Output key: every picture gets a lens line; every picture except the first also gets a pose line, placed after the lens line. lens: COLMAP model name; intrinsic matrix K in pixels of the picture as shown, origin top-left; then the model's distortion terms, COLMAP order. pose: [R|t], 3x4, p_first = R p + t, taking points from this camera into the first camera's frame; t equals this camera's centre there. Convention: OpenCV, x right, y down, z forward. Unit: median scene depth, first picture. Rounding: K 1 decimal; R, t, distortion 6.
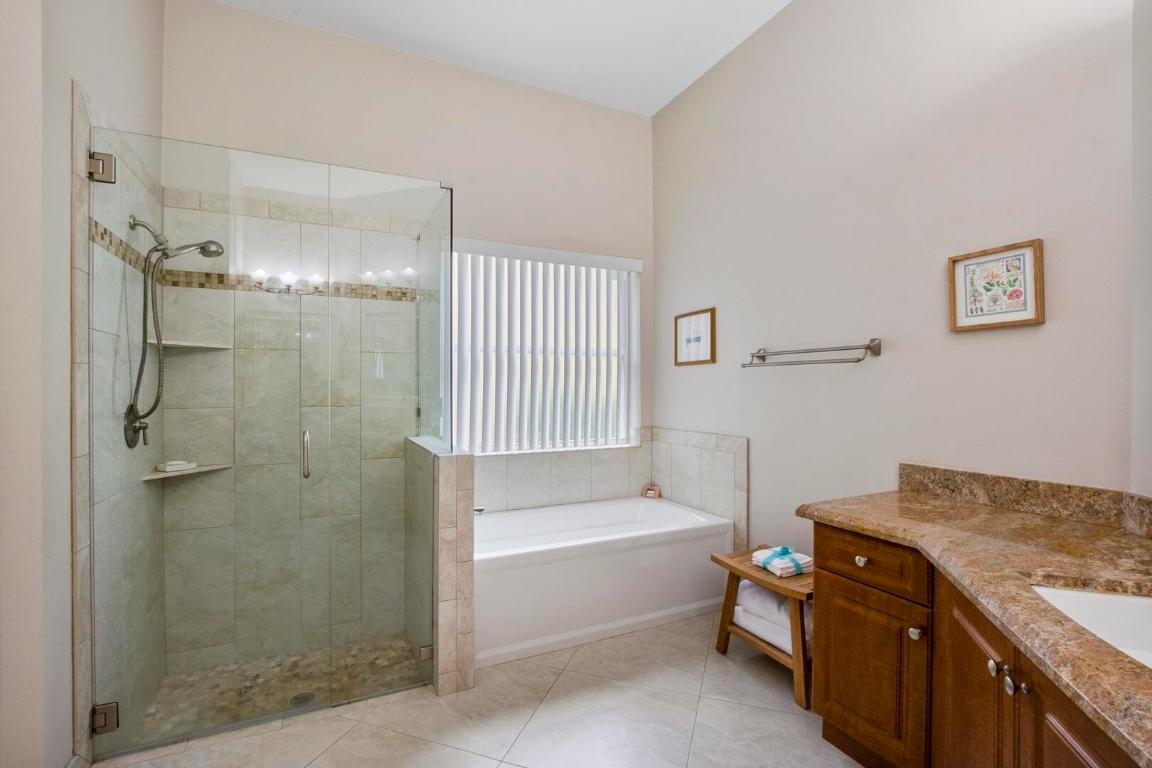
lens RADIAL K [[519.2, 0, 575.2], [0, 519.2, 375.0], [0, 0, 1]] dist [-0.017850, 0.000176]
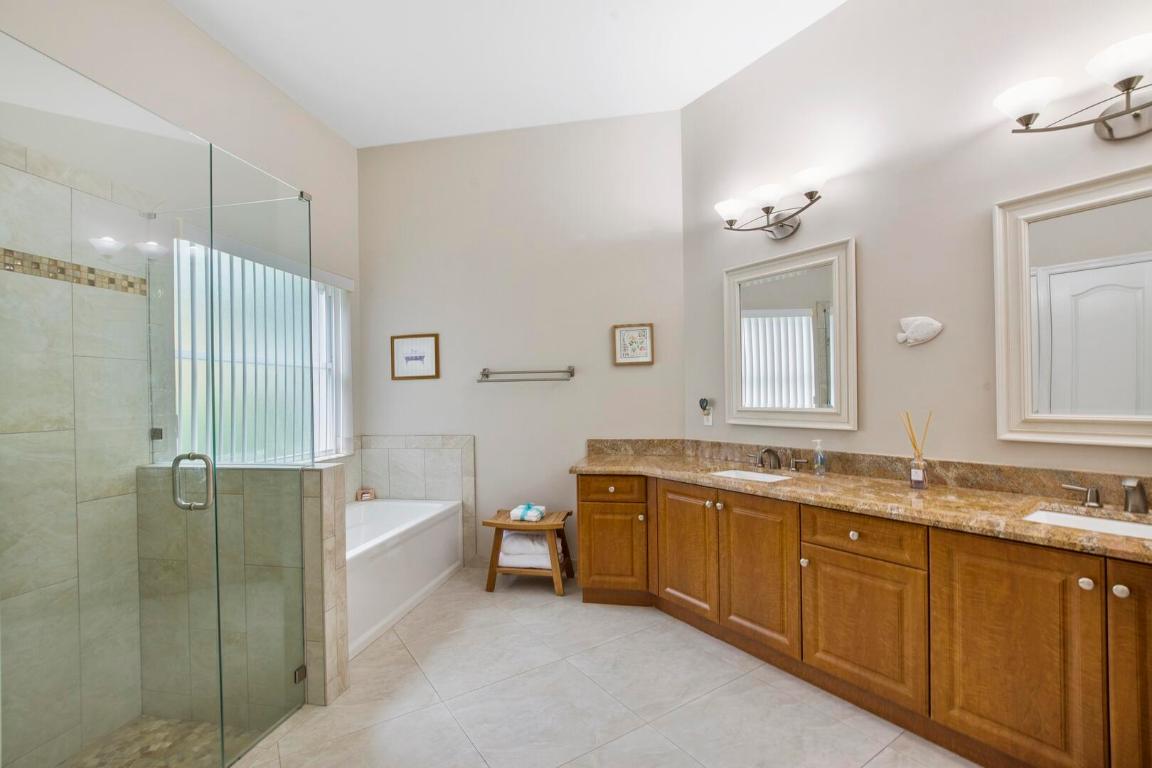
lens RADIAL K [[519.2, 0, 575.2], [0, 519.2, 375.0], [0, 0, 1]] dist [-0.017850, 0.000176]
pose [[0.590135, 0.020654, 0.807040, -0.723304], [-0.001650, 0.999701, -0.024379, -0.001513], [-0.807303, 0.013055, 0.589993, 0.003592]]
